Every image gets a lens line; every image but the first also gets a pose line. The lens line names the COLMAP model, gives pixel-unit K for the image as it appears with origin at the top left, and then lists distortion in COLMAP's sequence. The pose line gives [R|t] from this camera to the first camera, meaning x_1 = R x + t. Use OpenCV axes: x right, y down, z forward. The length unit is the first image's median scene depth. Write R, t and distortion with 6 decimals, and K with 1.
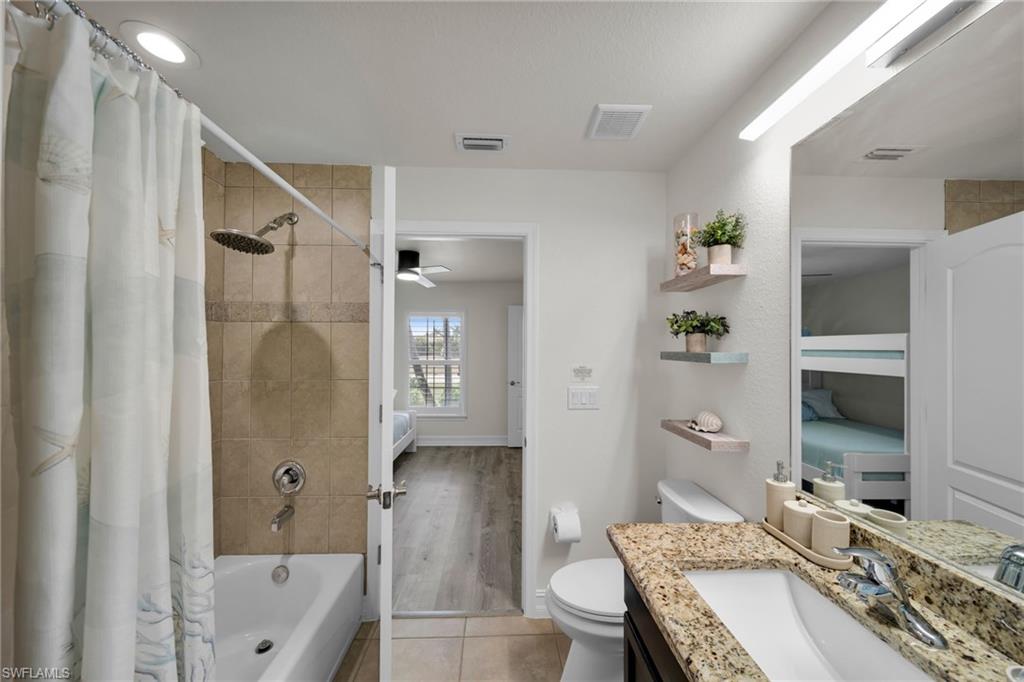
lens RADIAL K [[366.0, 0, 508.7], [0, 366.0, 345.4], [0, 0, 1]] dist [-0.000389, -0.000059]
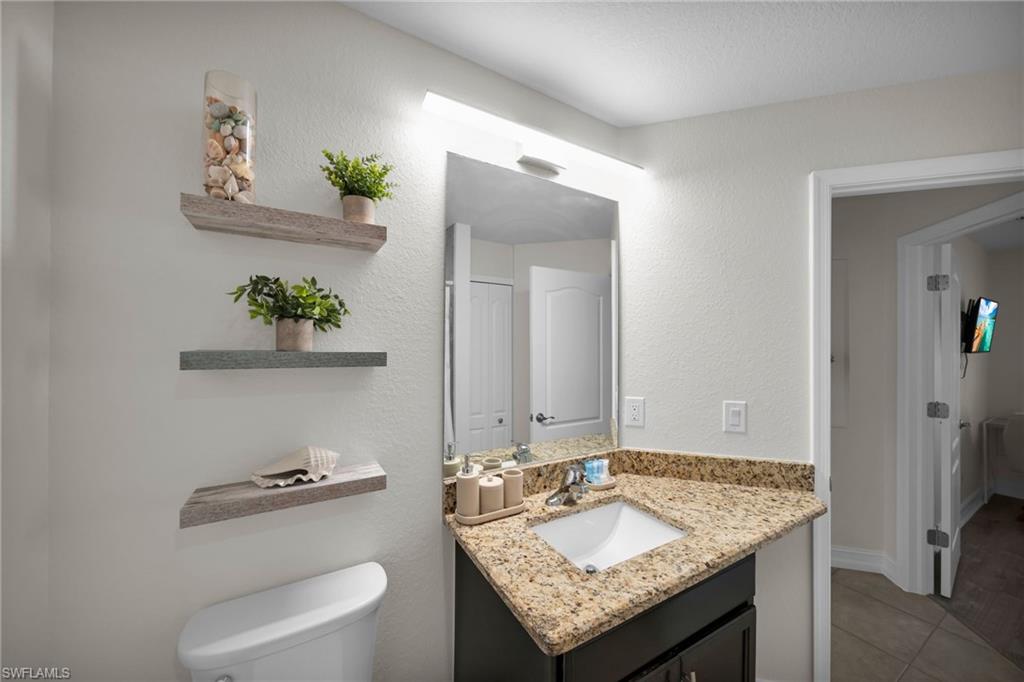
lens RADIAL K [[366.0, 0, 508.2], [0, 366.0, 345.2], [0, 0, 1]] dist [-0.000389, -0.000059]
pose [[-0.480682, -0.005857, 0.876876, -0.297189], [-0.016649, 0.999858, -0.002448, 0.009543], [-0.876737, -0.015776, -0.480711, 1.826426]]
